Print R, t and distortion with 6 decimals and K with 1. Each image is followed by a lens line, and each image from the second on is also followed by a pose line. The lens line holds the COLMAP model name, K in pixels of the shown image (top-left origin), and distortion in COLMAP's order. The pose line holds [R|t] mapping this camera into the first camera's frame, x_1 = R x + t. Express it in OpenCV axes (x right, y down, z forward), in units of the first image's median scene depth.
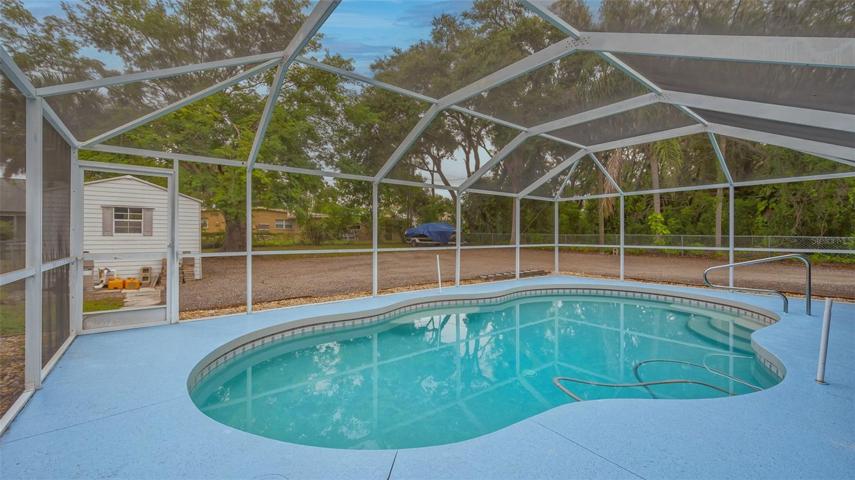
lens RADIAL K [[340.4, 0, 430.2], [0, 340.4, 237.5], [0, 0, 1]] dist [0.000801, 0.000004]
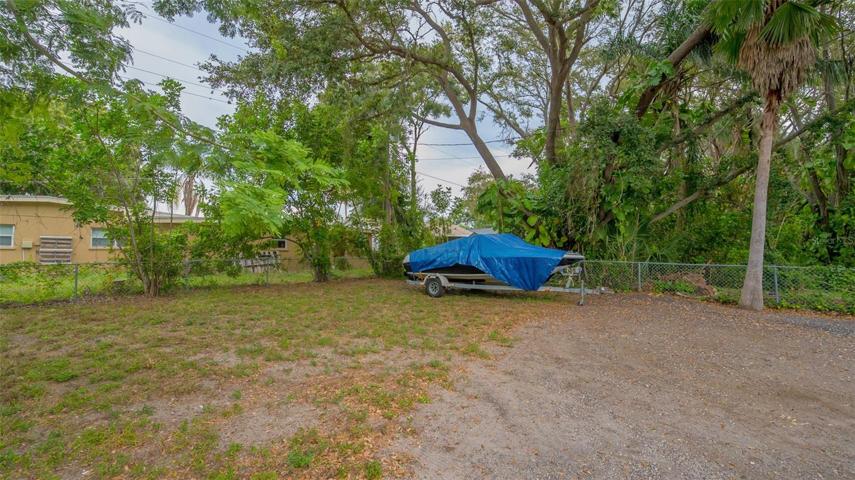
lens RADIAL K [[379.0, 0, 427.5], [0, 379.0, 240.0], [0, 0, 1]] dist [0.000580, -0.000072]
pose [[0.988701, -0.000934, 0.149897, -0.346700], [0.007782, 0.998952, -0.045105, -0.050415], [-0.149697, 0.045761, 0.987672, 1.769980]]
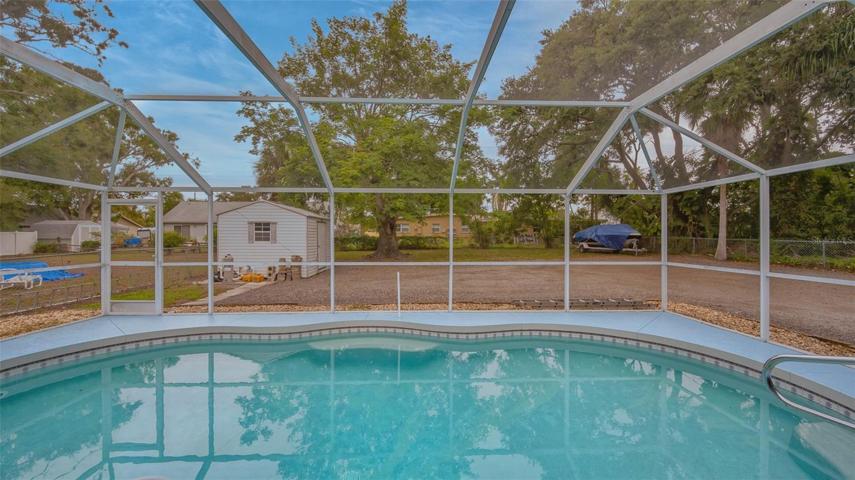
lens RADIAL K [[344.6, 0, 433.5], [0, 344.6, 230.0], [0, 0, 1]] dist [-0.000669, -0.000017]
pose [[0.816044, -0.014751, -0.577801, 0.441590], [-0.001297, 0.999625, -0.027352, -0.019495], [0.577988, 0.023070, 0.815719, 0.257063]]
